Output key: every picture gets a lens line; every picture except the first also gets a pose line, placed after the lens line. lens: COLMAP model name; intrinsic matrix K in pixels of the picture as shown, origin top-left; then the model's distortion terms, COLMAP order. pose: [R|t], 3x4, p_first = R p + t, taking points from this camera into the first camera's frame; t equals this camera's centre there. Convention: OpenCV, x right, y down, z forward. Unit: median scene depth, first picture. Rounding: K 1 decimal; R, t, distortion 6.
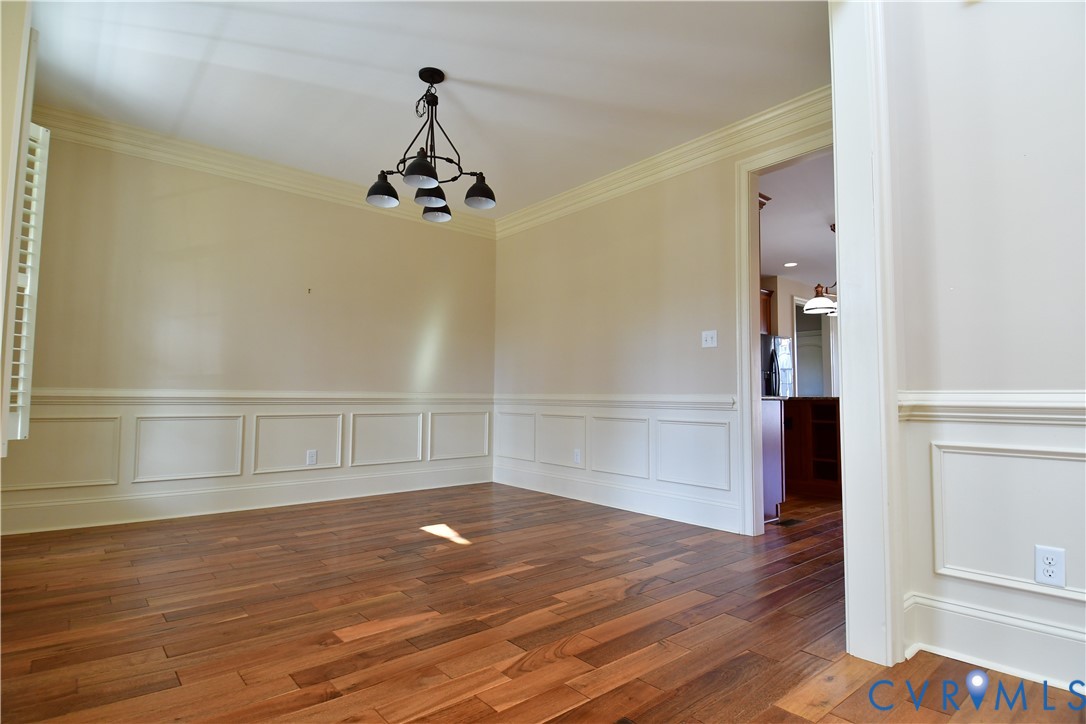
lens RADIAL K [[555.1, 0, 543.0], [0, 555.1, 362.0], [0, 0, 1]] dist [-0.003719, -0.002222]
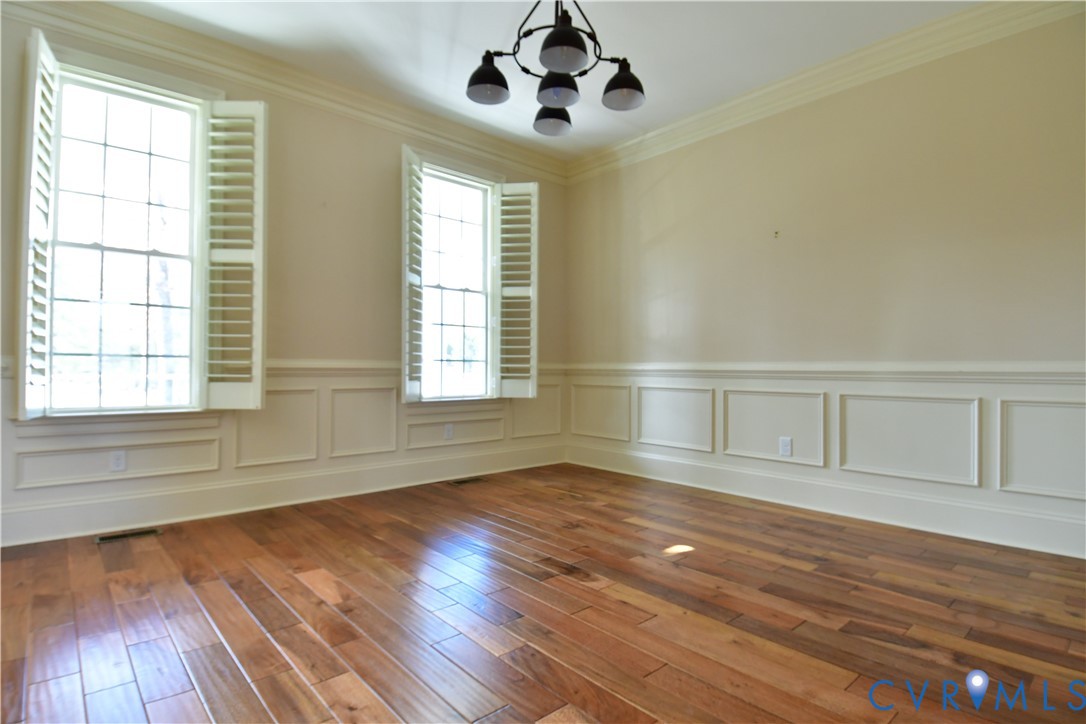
lens RADIAL K [[555.1, 0, 543.0], [0, 555.1, 362.0], [0, 0, 1]] dist [-0.003719, -0.002222]
pose [[0.027133, -0.023239, -0.999362, 0.418271], [0.052993, 0.998357, -0.021777, 0.063086], [0.998226, -0.052368, 0.028320, 0.778398]]
